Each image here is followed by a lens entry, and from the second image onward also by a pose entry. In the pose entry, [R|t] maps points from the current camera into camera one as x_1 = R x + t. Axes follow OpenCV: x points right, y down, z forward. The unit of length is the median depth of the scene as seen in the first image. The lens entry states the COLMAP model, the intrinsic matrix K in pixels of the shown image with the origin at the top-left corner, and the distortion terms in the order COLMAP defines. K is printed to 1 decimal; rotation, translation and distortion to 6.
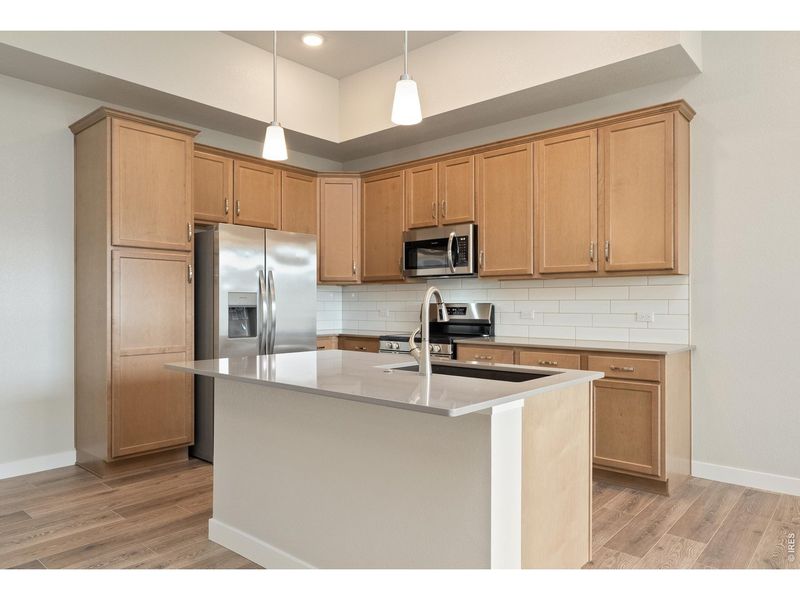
lens RADIAL K [[540.3, 0, 399.4], [0, 540.3, 304.5], [0, 0, 1]] dist [0.001059, 0.000312]
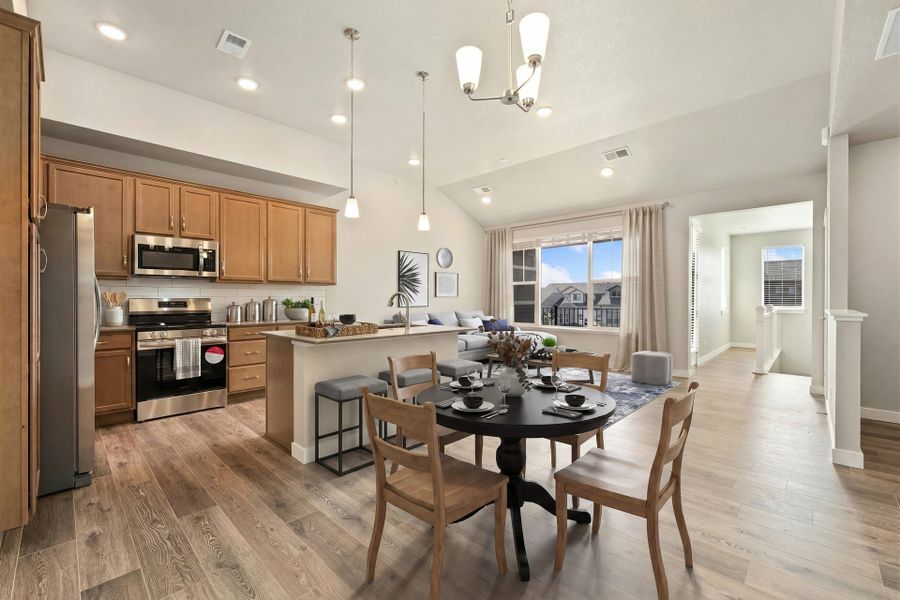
lens RADIAL K [[376.1, 0, 448.7], [0, 376.1, 300.8], [0, 0, 1]] dist [-0.000227, 0.000083]
pose [[0.049087, -0.002990, 0.998790, -0.884237], [-0.002264, 0.999993, 0.003105, -0.000876], [-0.998792, -0.002413, 0.049080, 0.381640]]
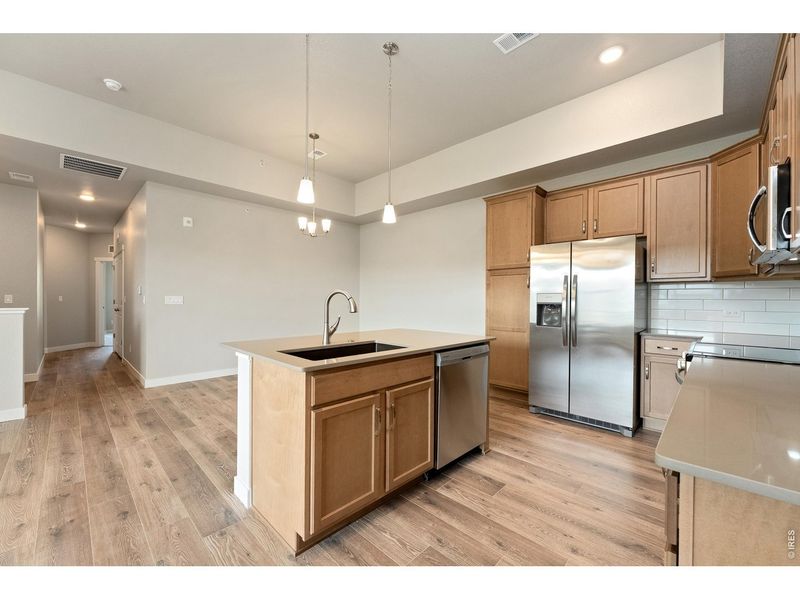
lens RADIAL K [[329.9, 0, 398.5], [0, 329.9, 297.3], [0, 0, 1]] dist [0.000218, -0.000017]
pose [[-0.057872, 0.000422, -0.998324, 0.561697], [-0.005371, 0.999985, 0.000734, -0.011150], [0.998310, 0.005405, -0.057869, 0.672414]]
